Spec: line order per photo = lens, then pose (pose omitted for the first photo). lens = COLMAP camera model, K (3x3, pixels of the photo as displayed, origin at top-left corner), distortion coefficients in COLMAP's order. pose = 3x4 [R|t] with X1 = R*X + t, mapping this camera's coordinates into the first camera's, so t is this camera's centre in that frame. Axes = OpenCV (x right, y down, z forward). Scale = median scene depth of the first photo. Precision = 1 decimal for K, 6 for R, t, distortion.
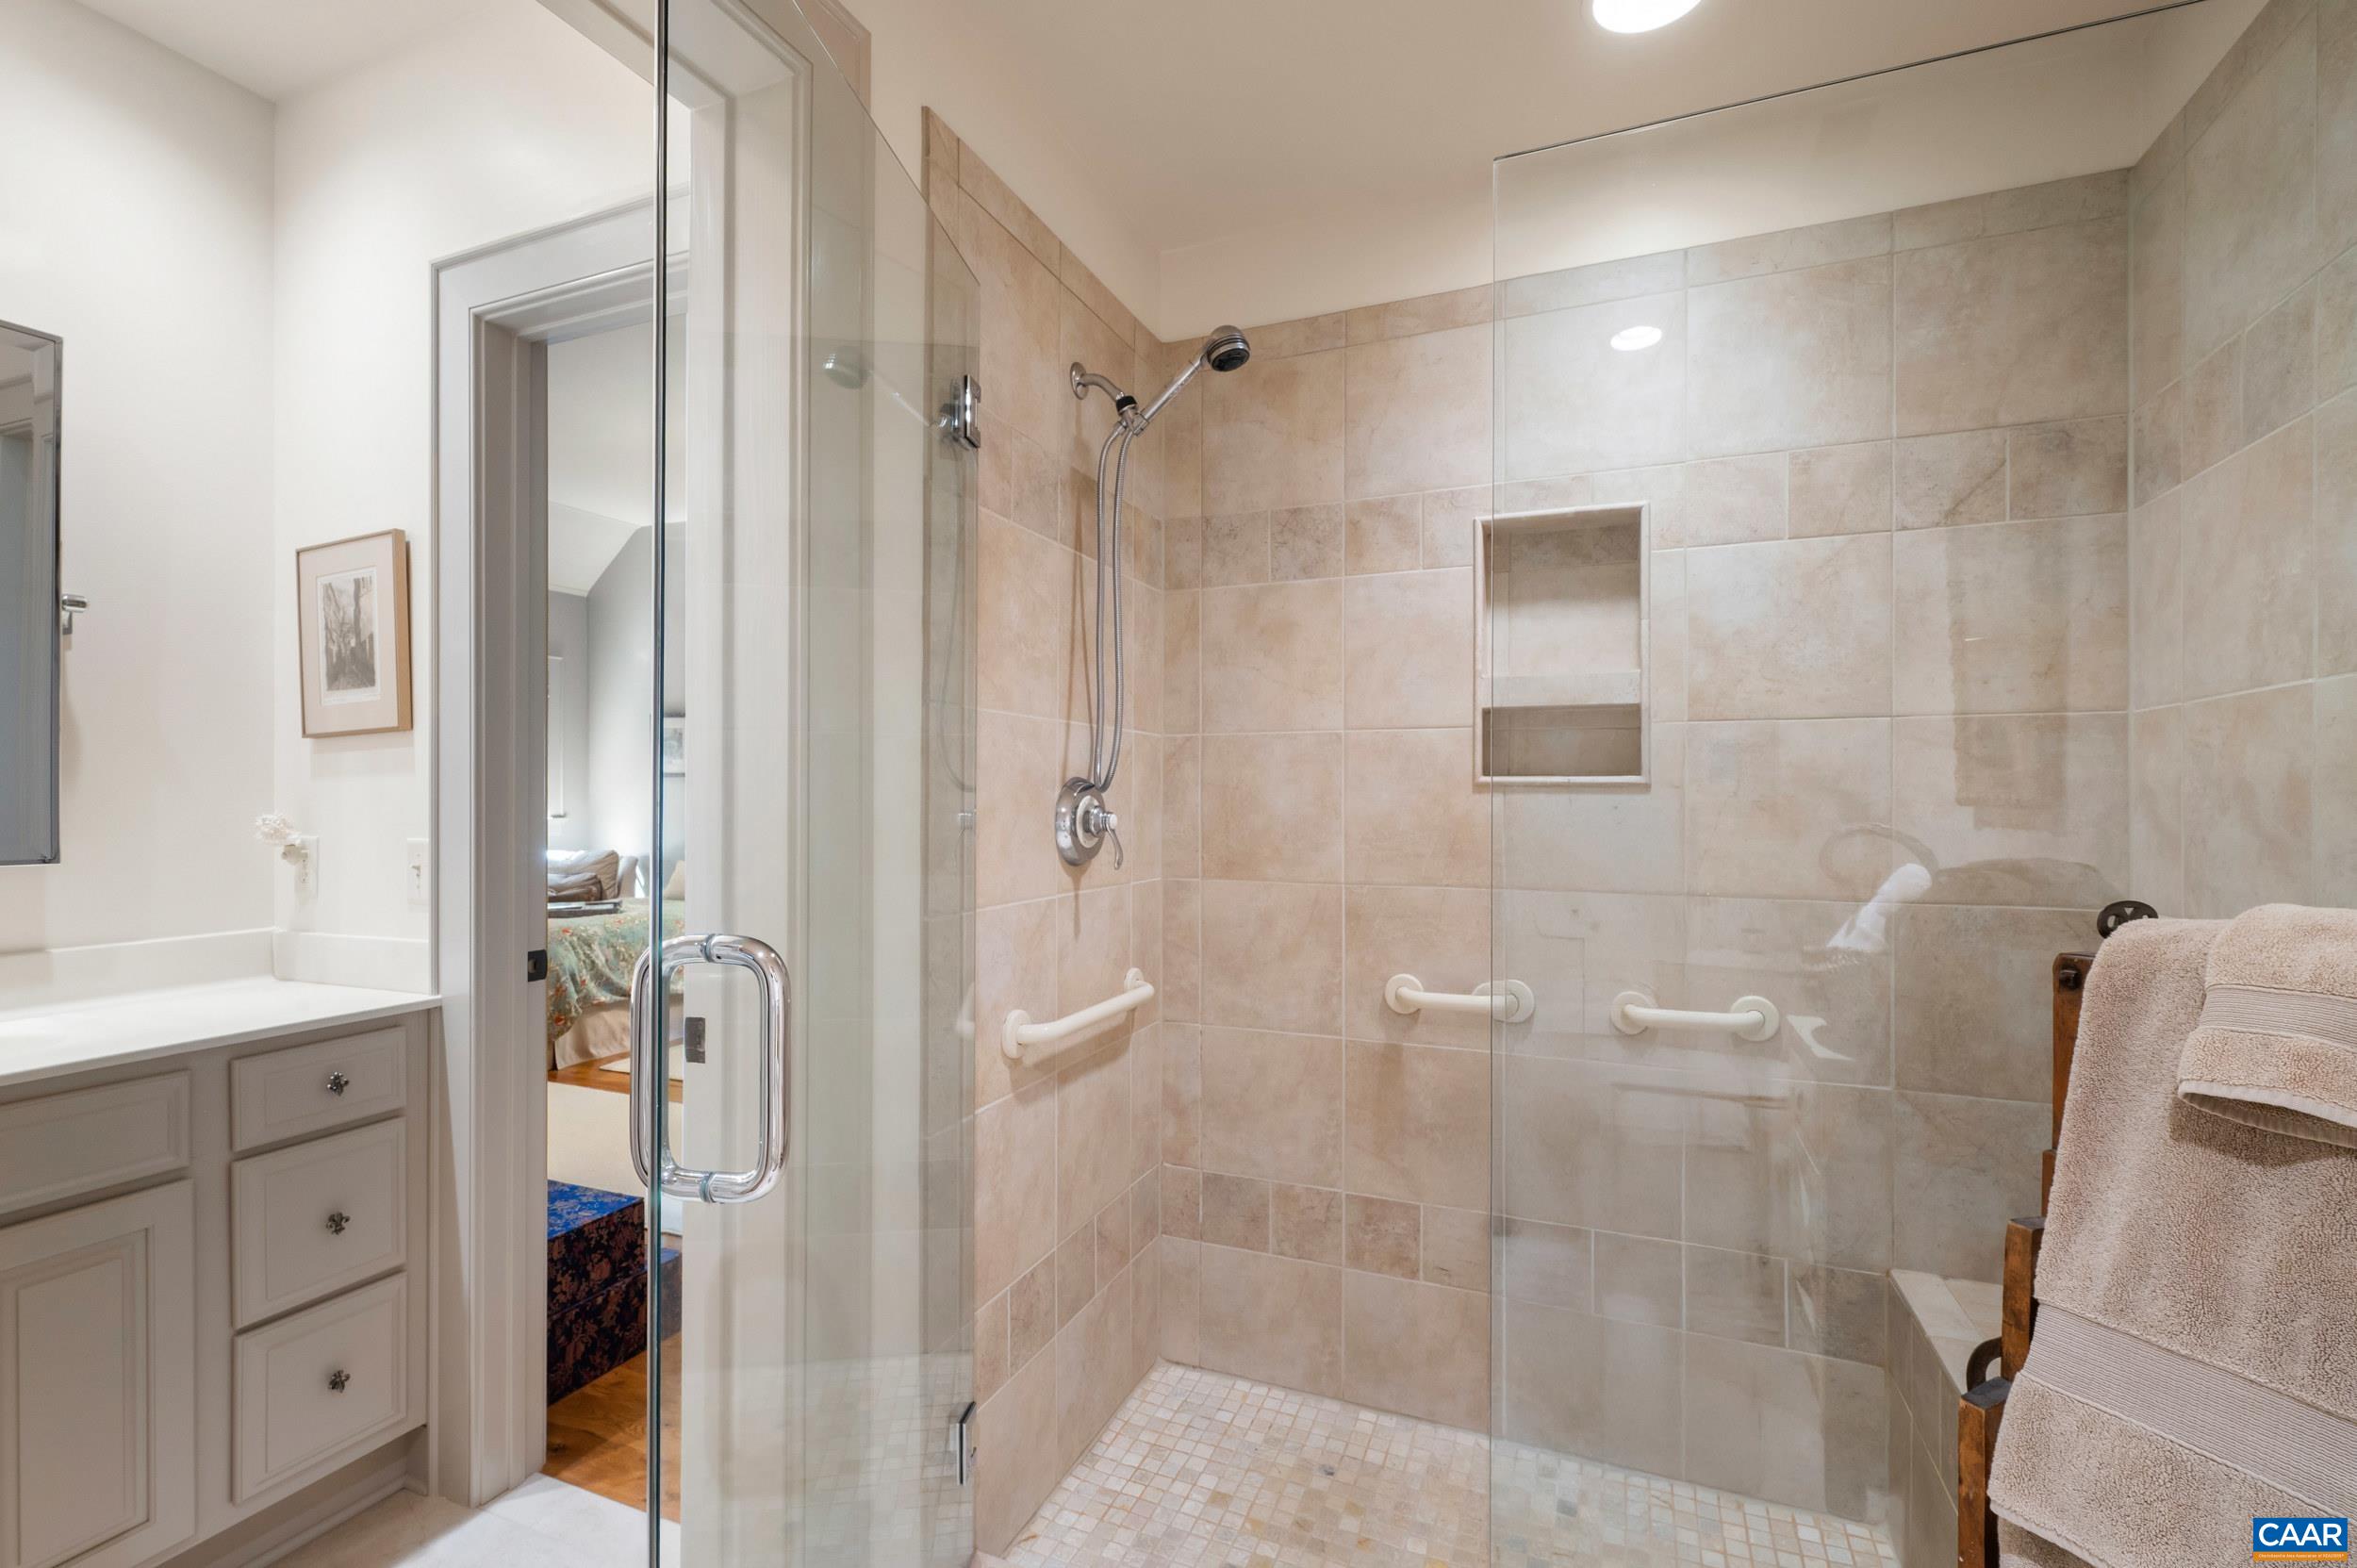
lens RADIAL K [[1044.8, 0, 1163.4], [0, 1044.8, 789.2], [0, 0, 1]] dist [-0.001333, -0.000233]
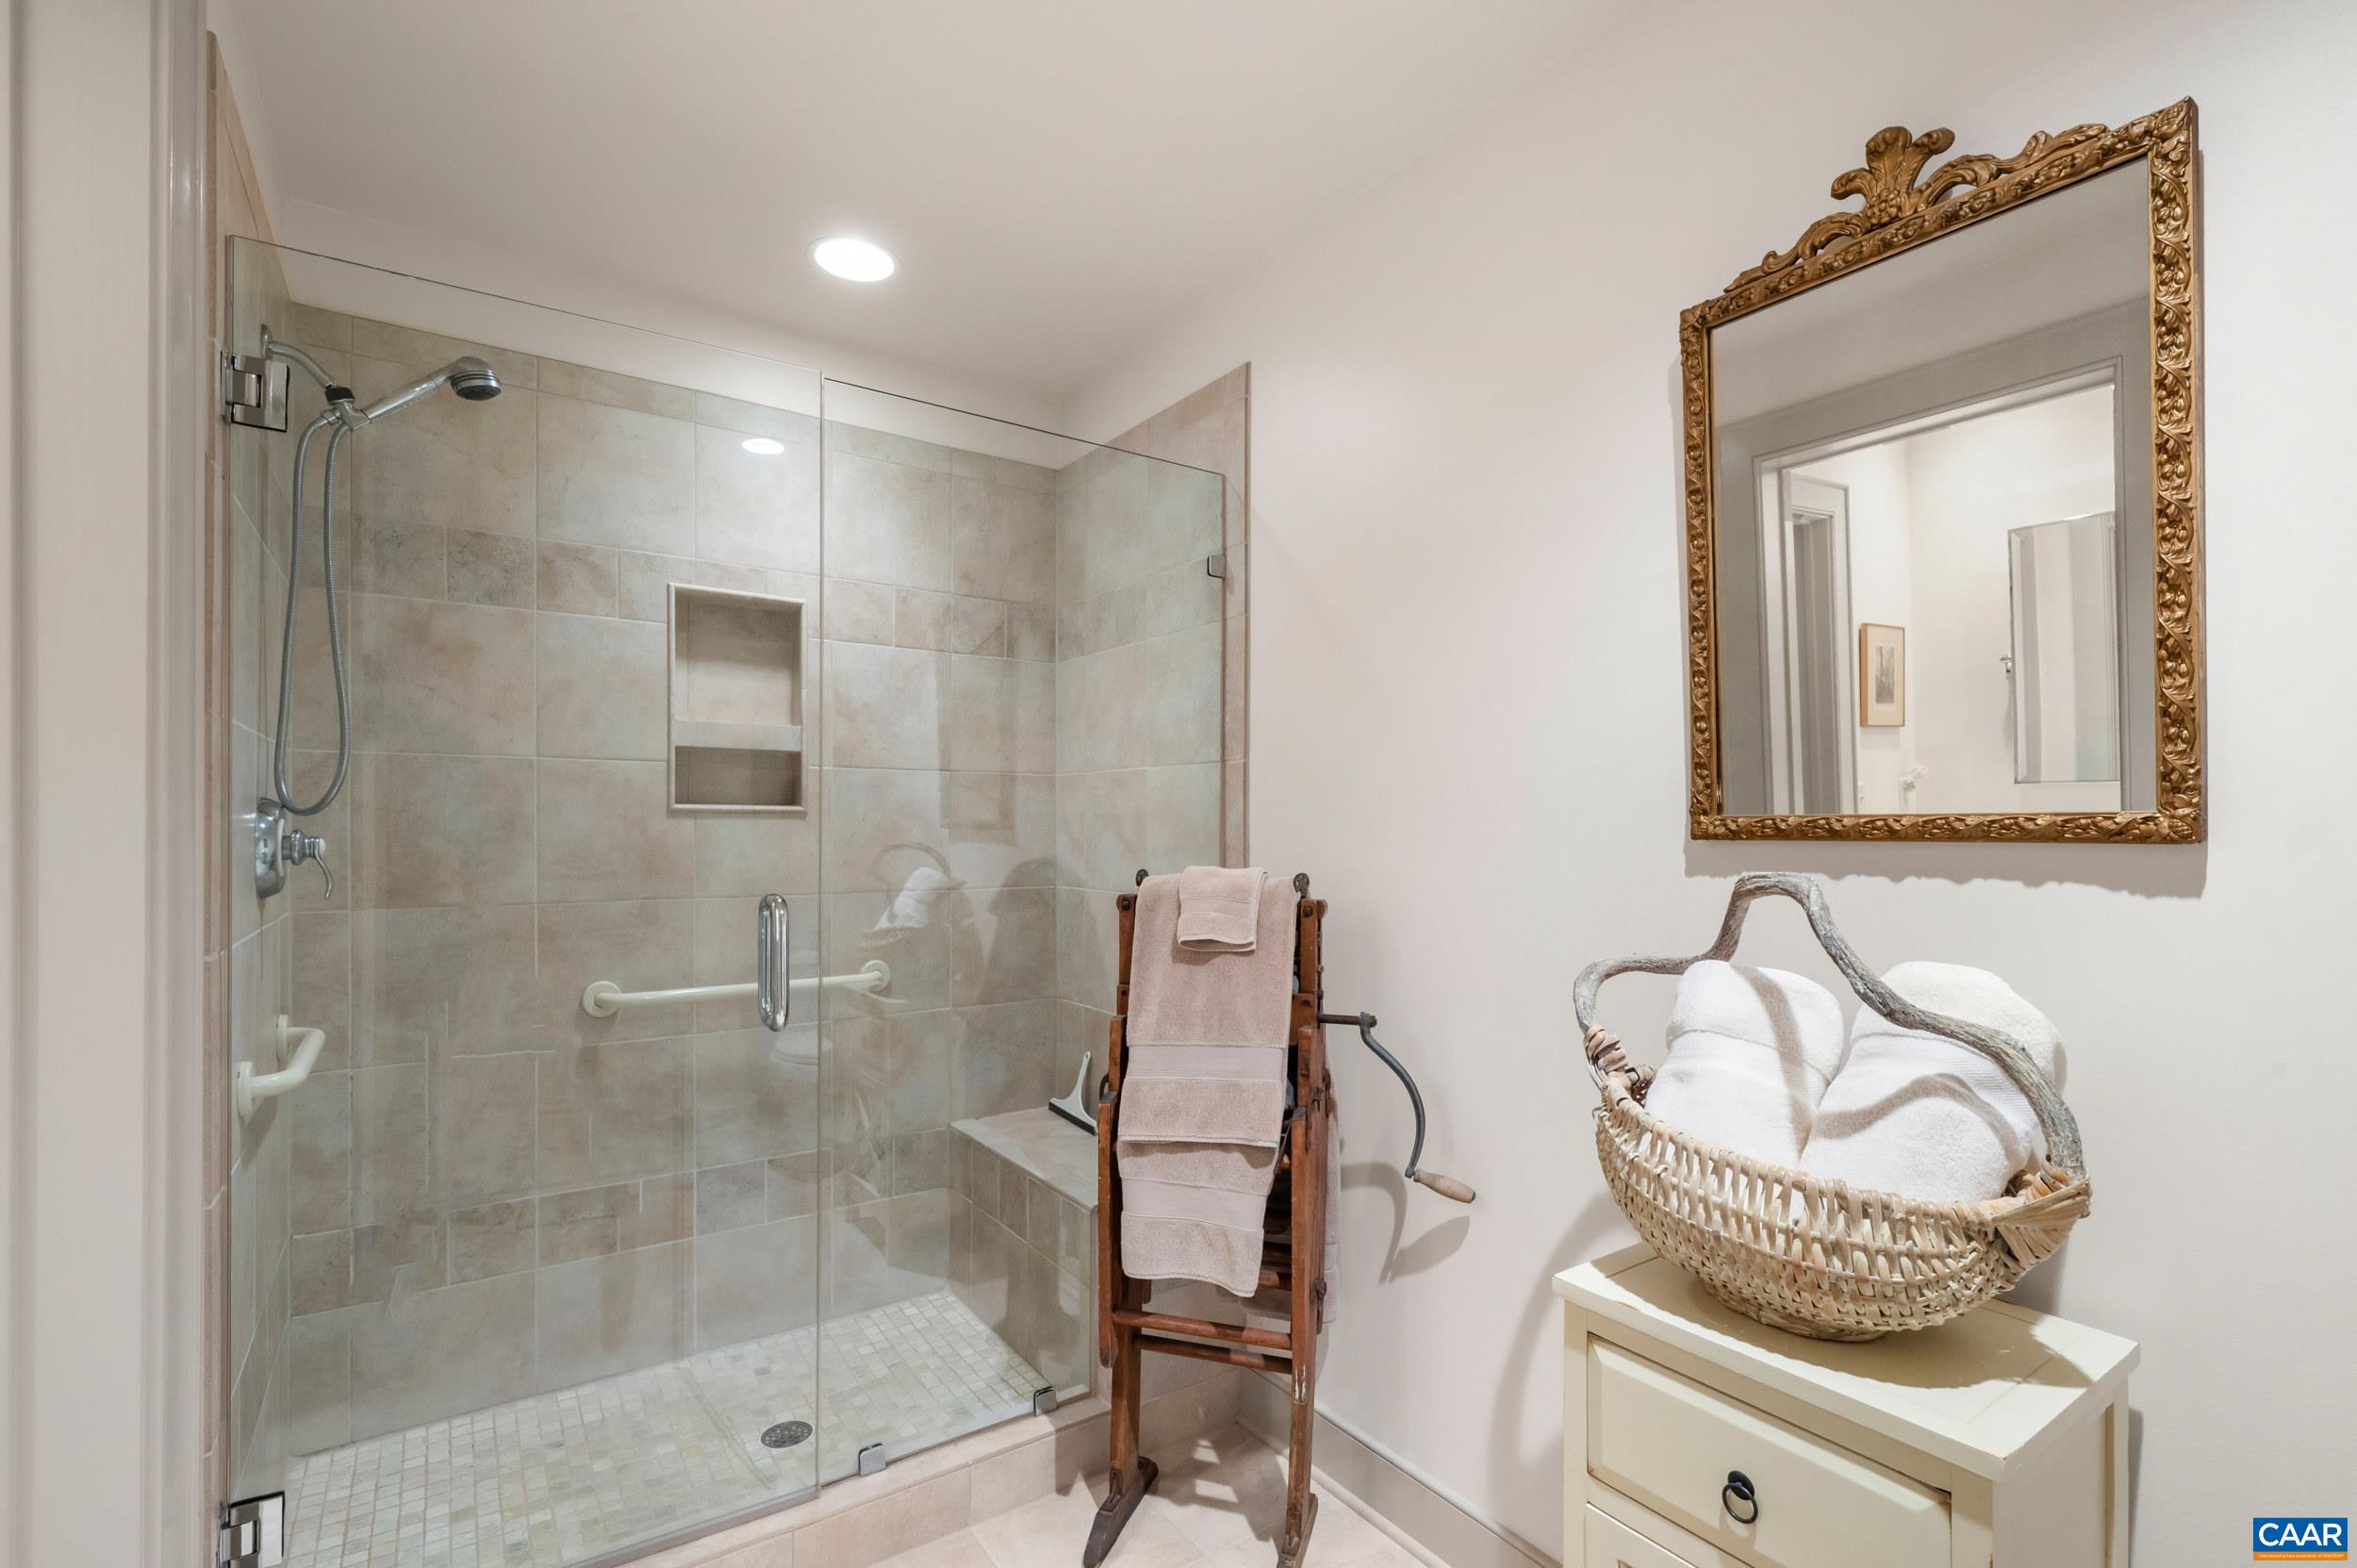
lens RADIAL K [[1044.8, 0, 1192.4], [0, 1044.8, 801.1], [0, 0, 1]] dist [-0.001333, -0.000233]
pose [[0.523778, 0.020083, 0.851618, -0.406714], [-0.010040, 0.999798, -0.017403, -0.000737], [-0.851795, 0.000565, 0.523874, -0.119443]]
